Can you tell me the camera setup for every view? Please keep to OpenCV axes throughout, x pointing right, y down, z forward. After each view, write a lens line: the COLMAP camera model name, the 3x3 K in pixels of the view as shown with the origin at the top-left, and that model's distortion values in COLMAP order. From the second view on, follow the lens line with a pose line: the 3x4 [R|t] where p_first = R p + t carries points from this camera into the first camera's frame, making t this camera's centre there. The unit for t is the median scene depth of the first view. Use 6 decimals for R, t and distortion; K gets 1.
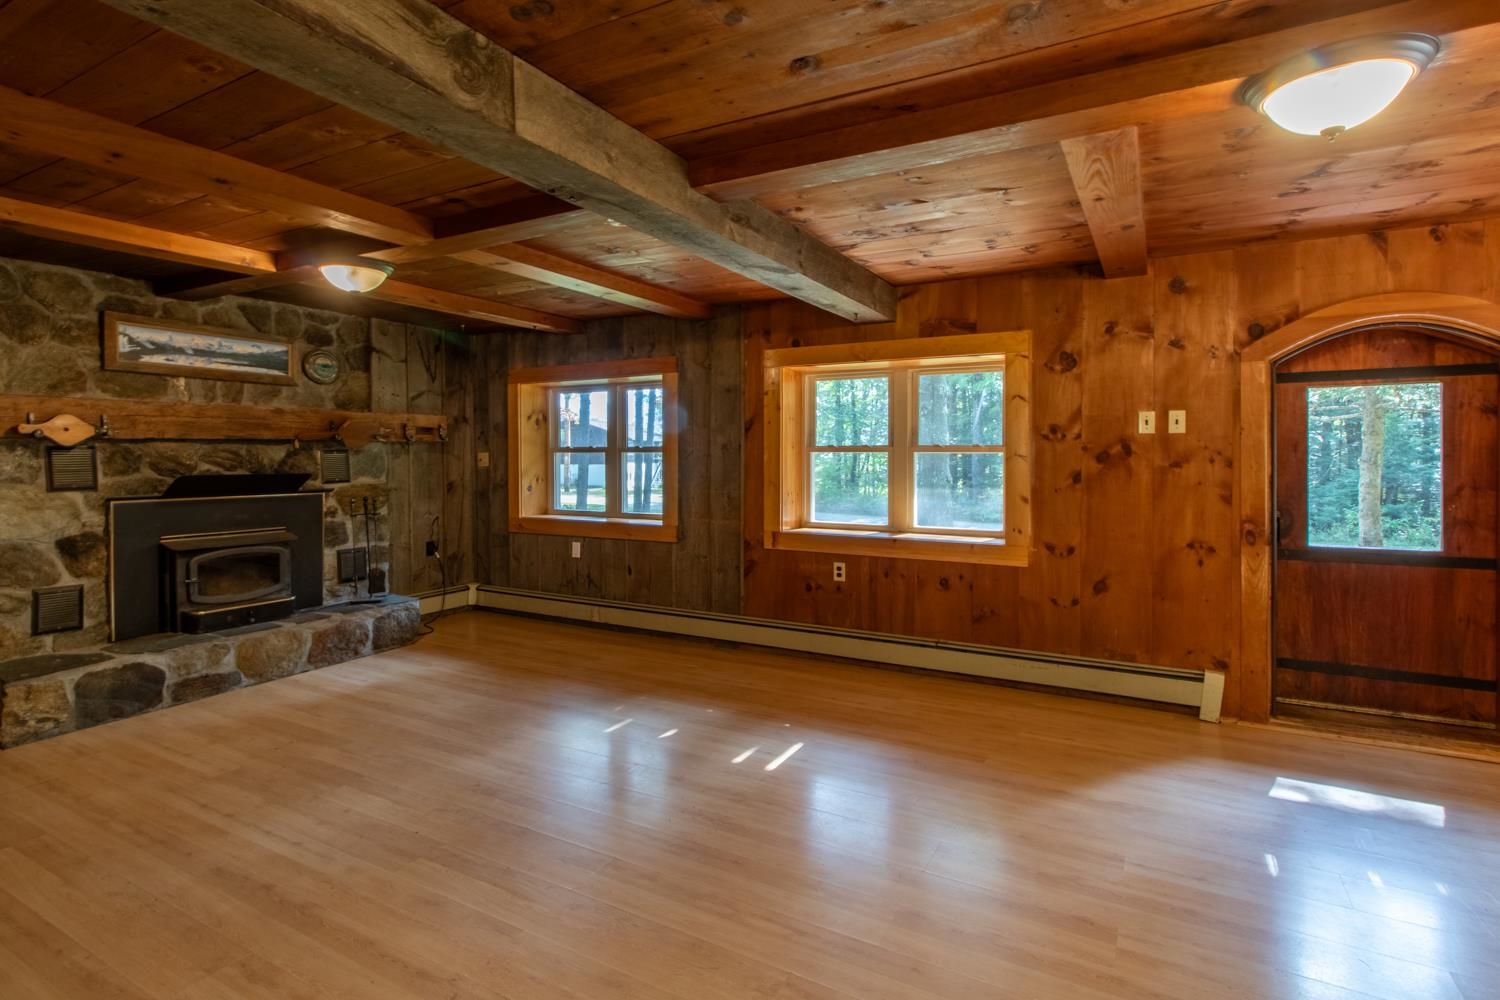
lens RADIAL K [[703.9, 0, 750.3], [0, 703.9, 463.3], [0, 0, 1]] dist [0.000859, 0.000365]
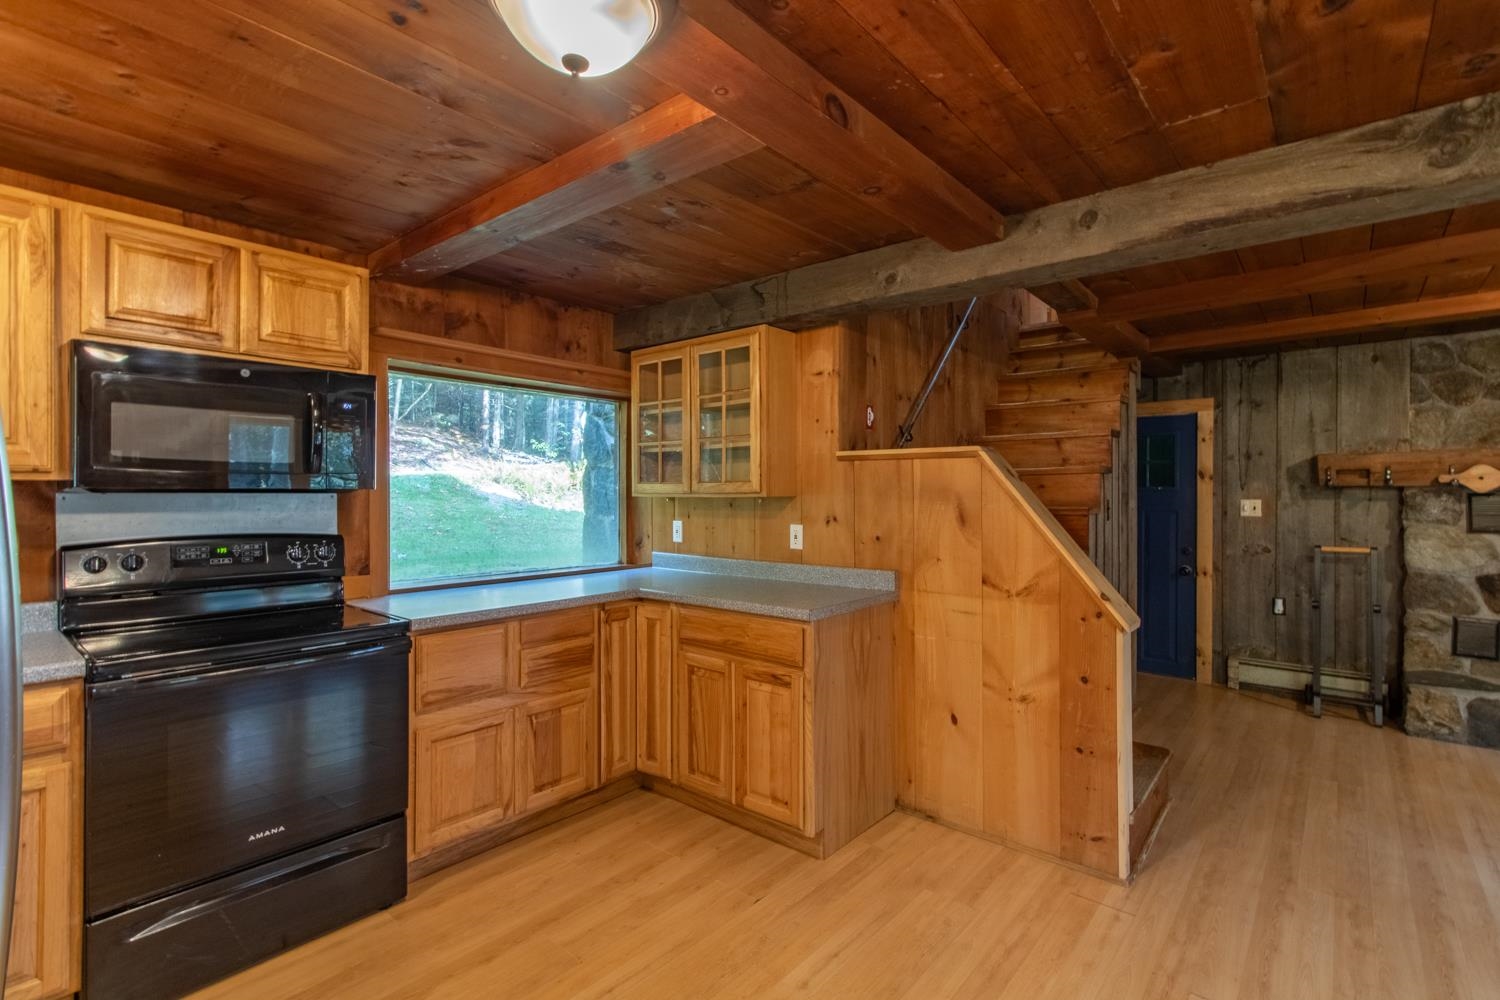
lens RADIAL K [[712.9, 0, 731.3], [0, 712.9, 494.7], [0, 0, 1]] dist [0.003072, -0.000489]
pose [[-0.217745, 0.002438, -0.976003, 0.385026], [-0.013899, 0.999888, 0.005599, -0.010984], [0.975907, 0.014785, -0.217687, 0.083288]]
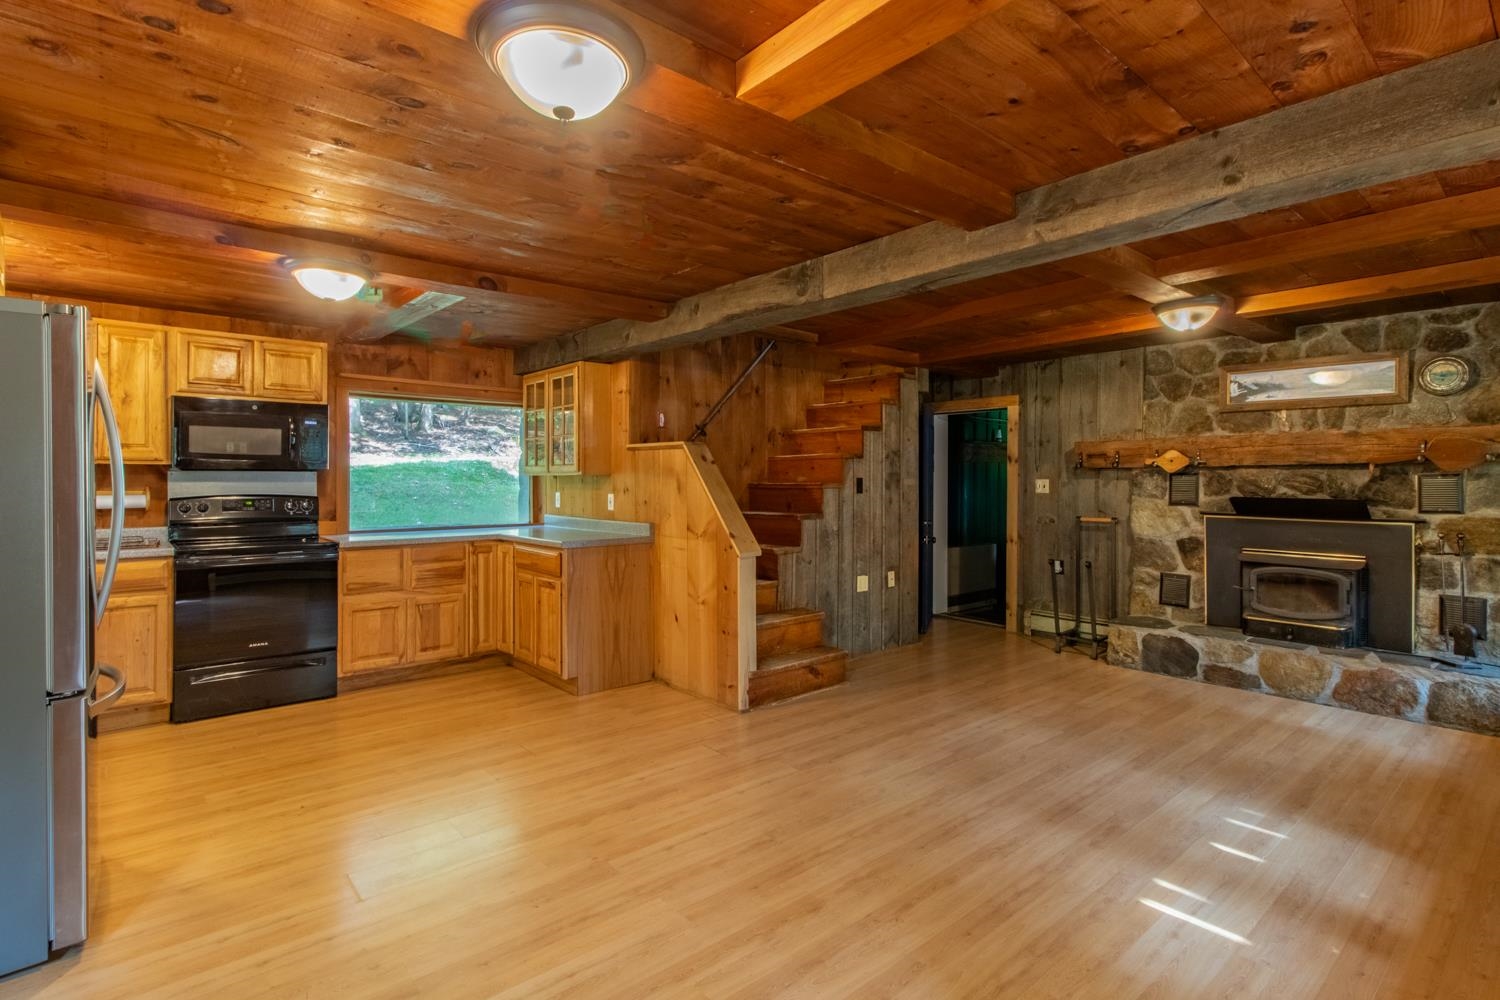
lens RADIAL K [[734.0, 0, 698.3], [0, 734.0, 478.9], [0, 0, 1]] dist [0.000239, 0.000594]
pose [[-0.378378, 0.001124, -0.925650, 0.709842], [-0.014056, 0.999877, 0.006960, -0.008967], [0.925544, 0.015645, -0.378316, 0.664143]]
